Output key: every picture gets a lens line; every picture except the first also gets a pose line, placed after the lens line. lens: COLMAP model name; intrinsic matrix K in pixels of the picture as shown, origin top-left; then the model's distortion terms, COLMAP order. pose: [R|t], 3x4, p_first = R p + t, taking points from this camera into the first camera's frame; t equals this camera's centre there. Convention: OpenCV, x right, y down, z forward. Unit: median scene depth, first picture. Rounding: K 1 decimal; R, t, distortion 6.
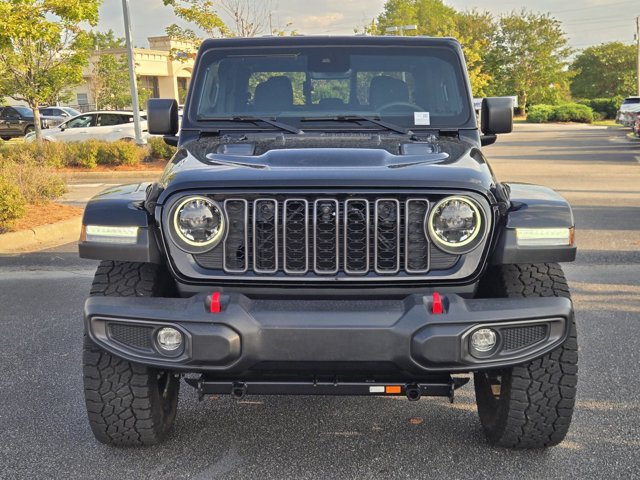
lens RADIAL K [[889.5, 0, 320.0], [0, 889.5, 240.0], [0, 0, 1]] dist [0.076151, 0.017226]
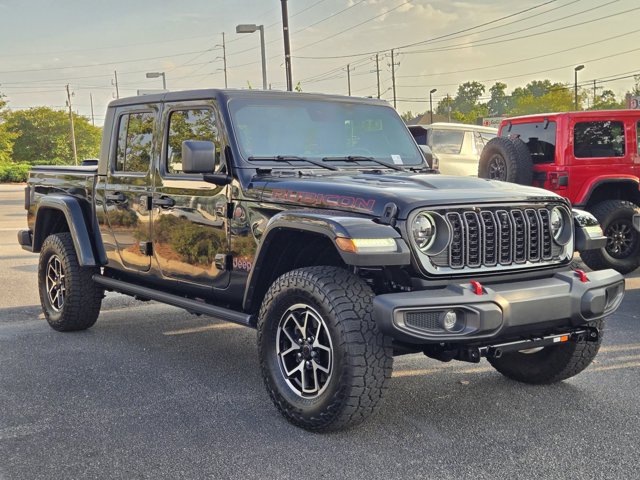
lens RADIAL K [[889.5, 0, 320.0], [0, 889.5, 240.0], [0, 0, 1]] dist [0.076151, 0.017226]
pose [[0.779876, -0.045920, 0.624248, -1.071640], [0.089934, 0.995178, -0.039150, 0.028666], [-0.619440, 0.086674, 0.780245, 0.091389]]
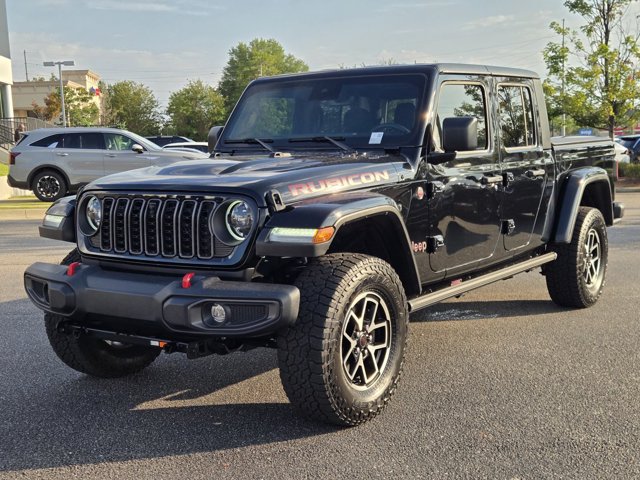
lens RADIAL K [[869.1, 0, 310.1], [0, 869.1, 249.8], [0, 0, 1]] dist [0.081123, -0.013484]
pose [[0.839948, 0.053436, -0.540030, 0.883080], [-0.061979, 0.998075, 0.002360, 0.011563], [0.539116, 0.031489, 0.841643, 0.034430]]
